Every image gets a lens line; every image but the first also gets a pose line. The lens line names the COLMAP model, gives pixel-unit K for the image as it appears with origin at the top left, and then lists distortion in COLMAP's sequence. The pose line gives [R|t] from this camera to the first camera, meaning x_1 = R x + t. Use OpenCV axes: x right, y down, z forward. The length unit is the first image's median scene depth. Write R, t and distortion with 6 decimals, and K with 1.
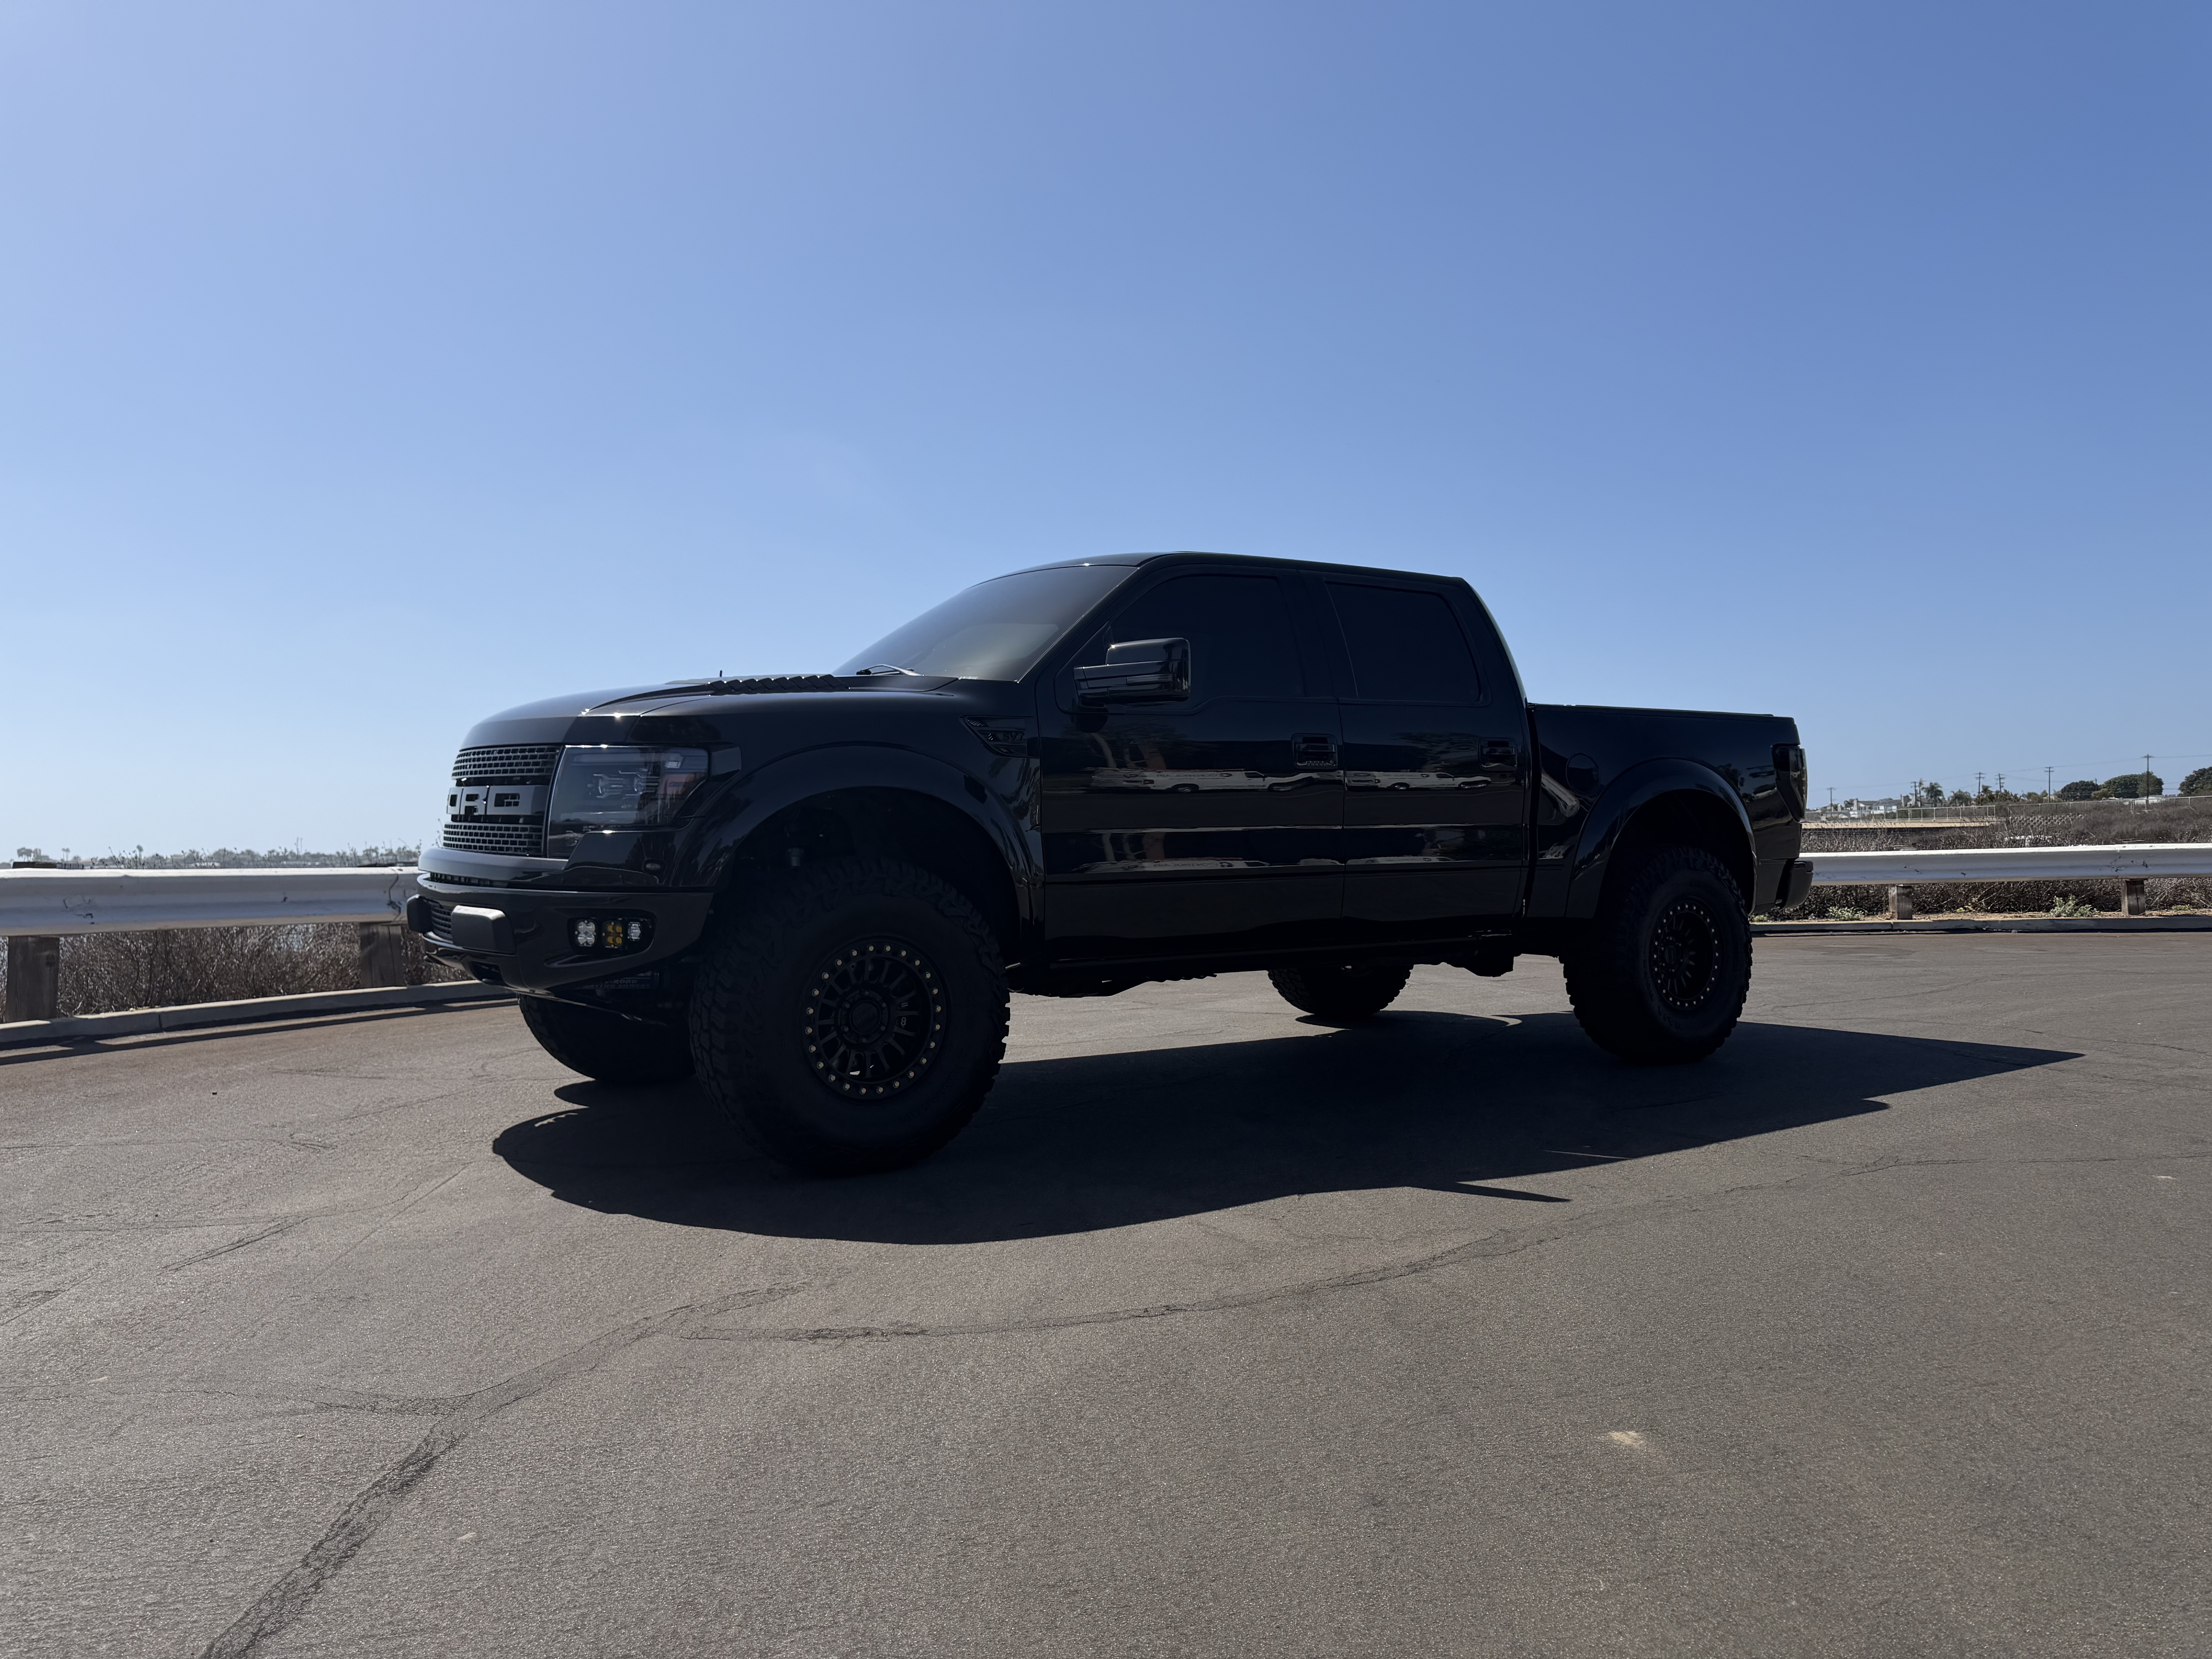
lens RADIAL K [[1597.0, 0, 1083.8], [0, 1597.0, 831.6], [0, 0, 1]] dist [0.003944, -0.005242]
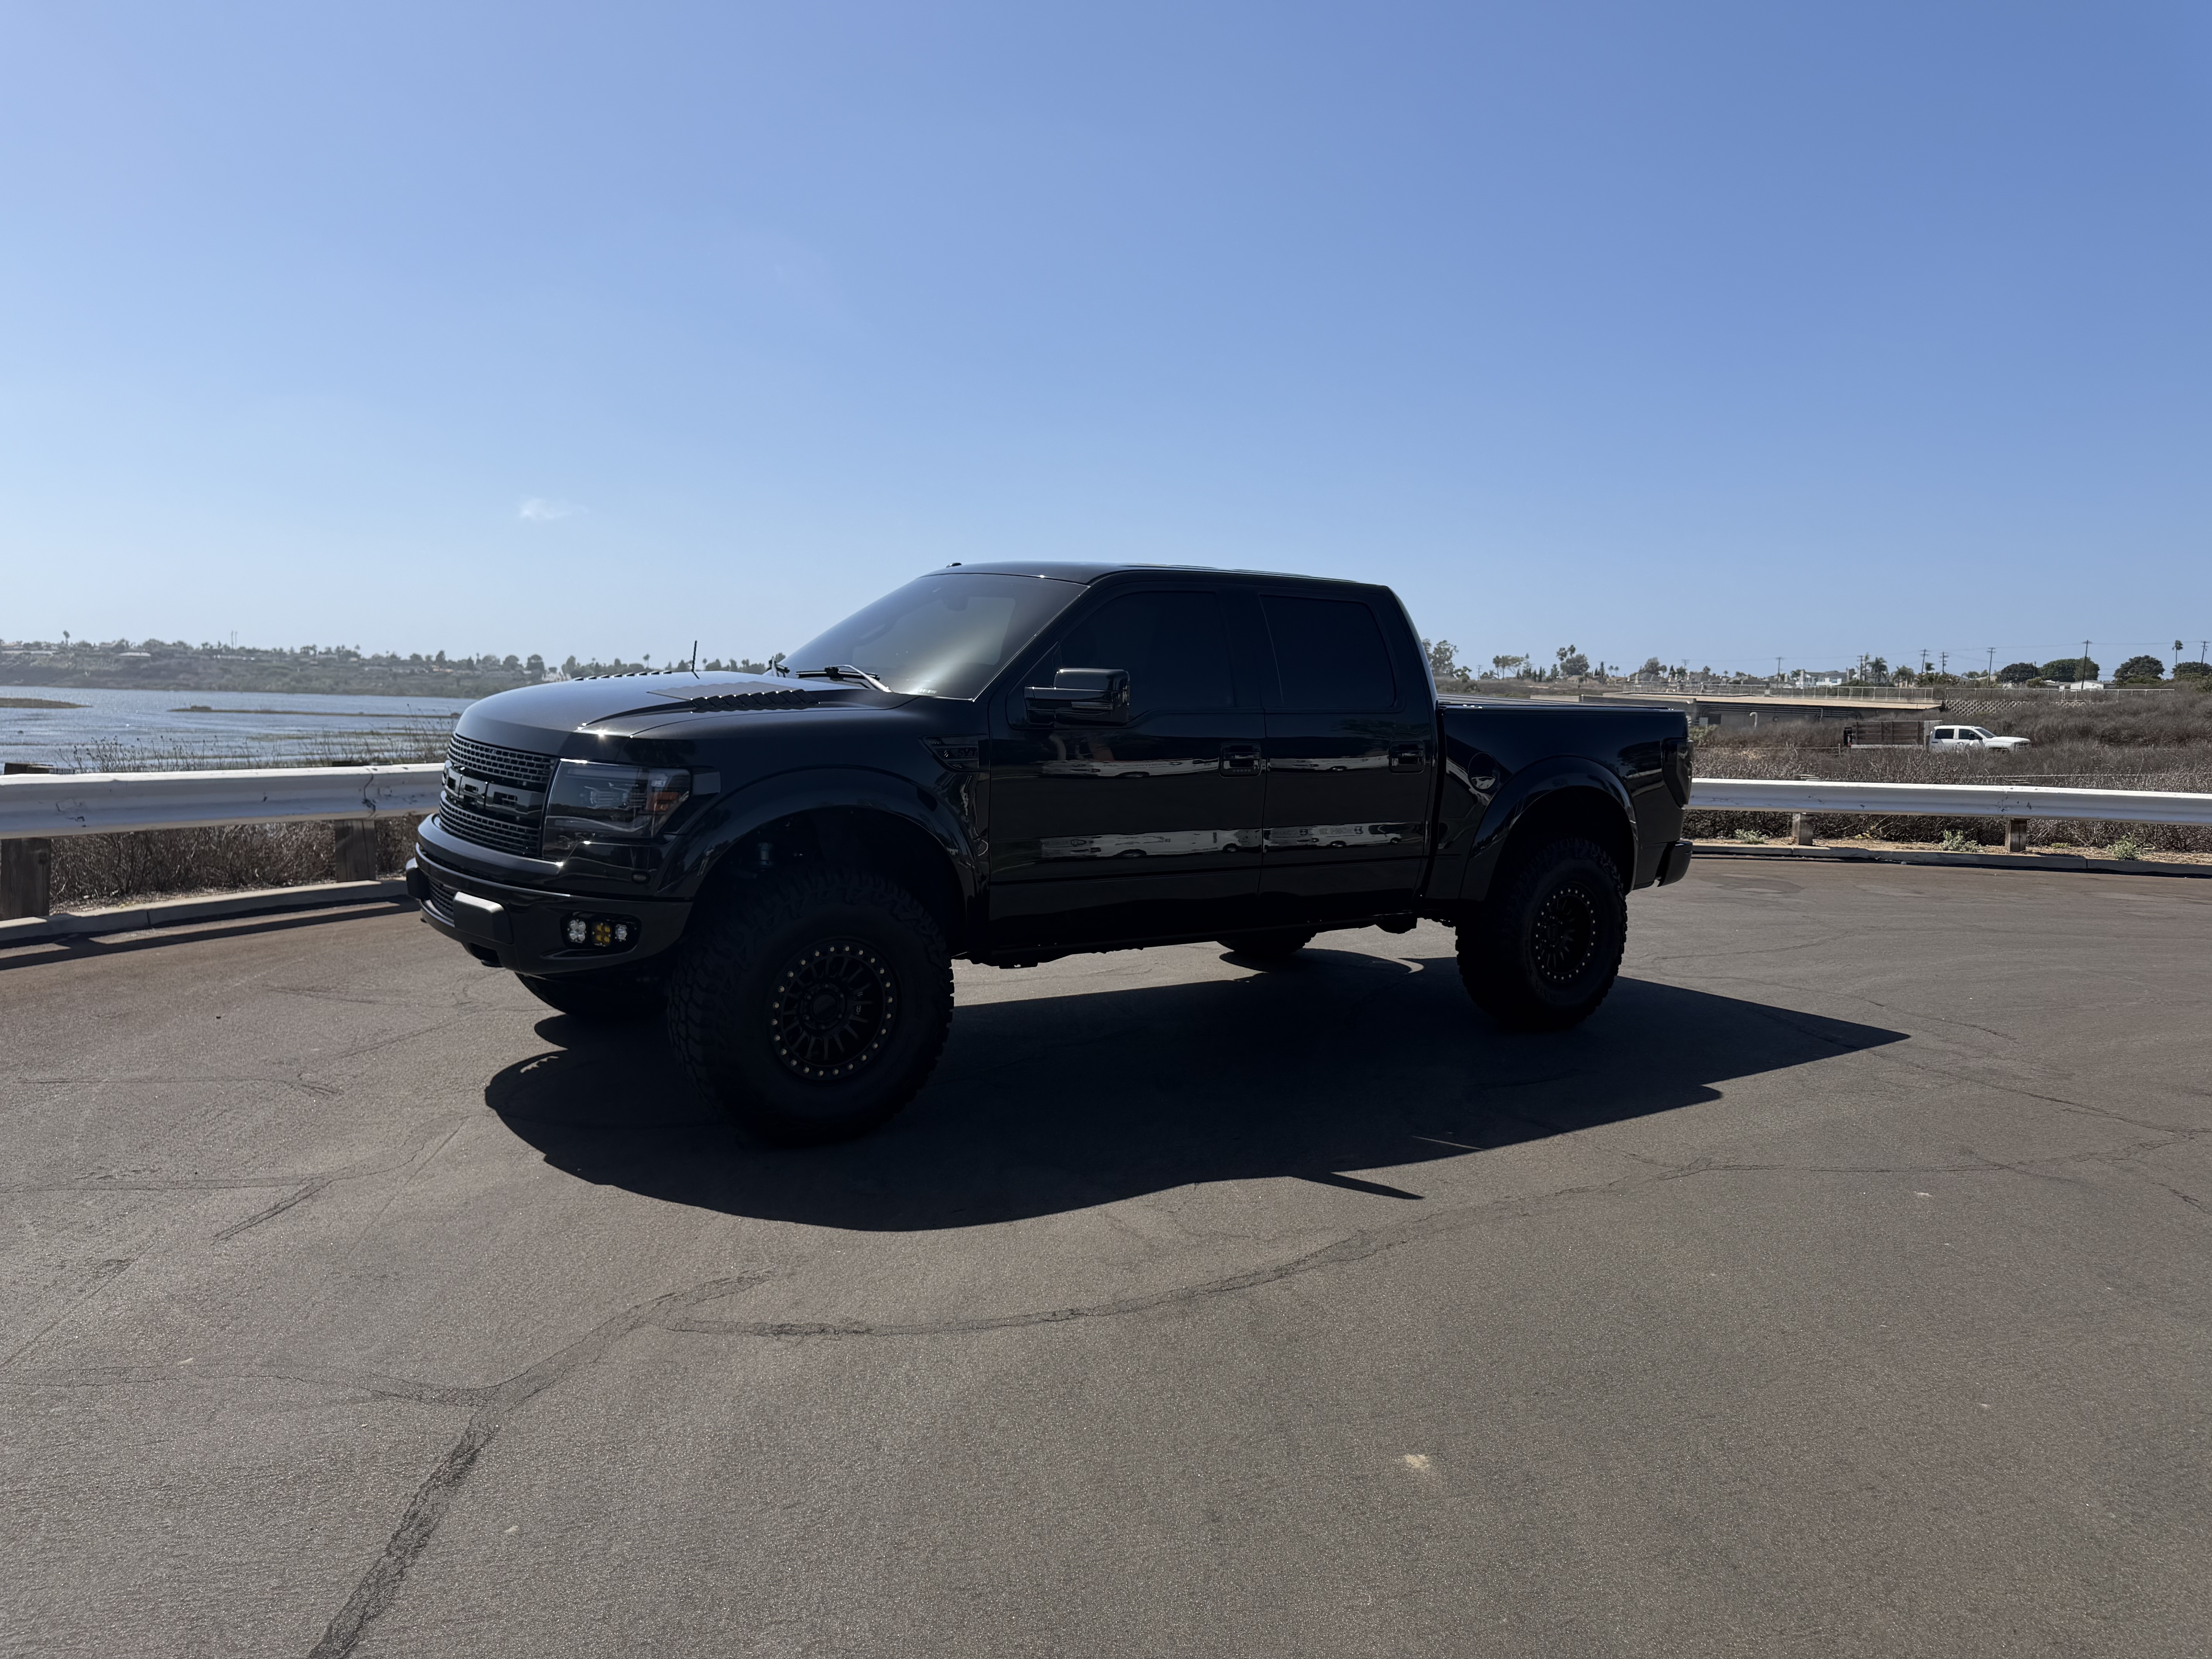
lens RADIAL K [[1601.3, 0, 1106.0], [0, 1601.3, 829.5], [0, 0, 1]] dist [0.000716, -0.004076]
pose [[0.997834, 0.046993, 0.046025, 0.005018], [-0.051540, 0.993325, 0.103191, -0.183933], [-0.040869, -0.105339, 0.993596, -0.162342]]
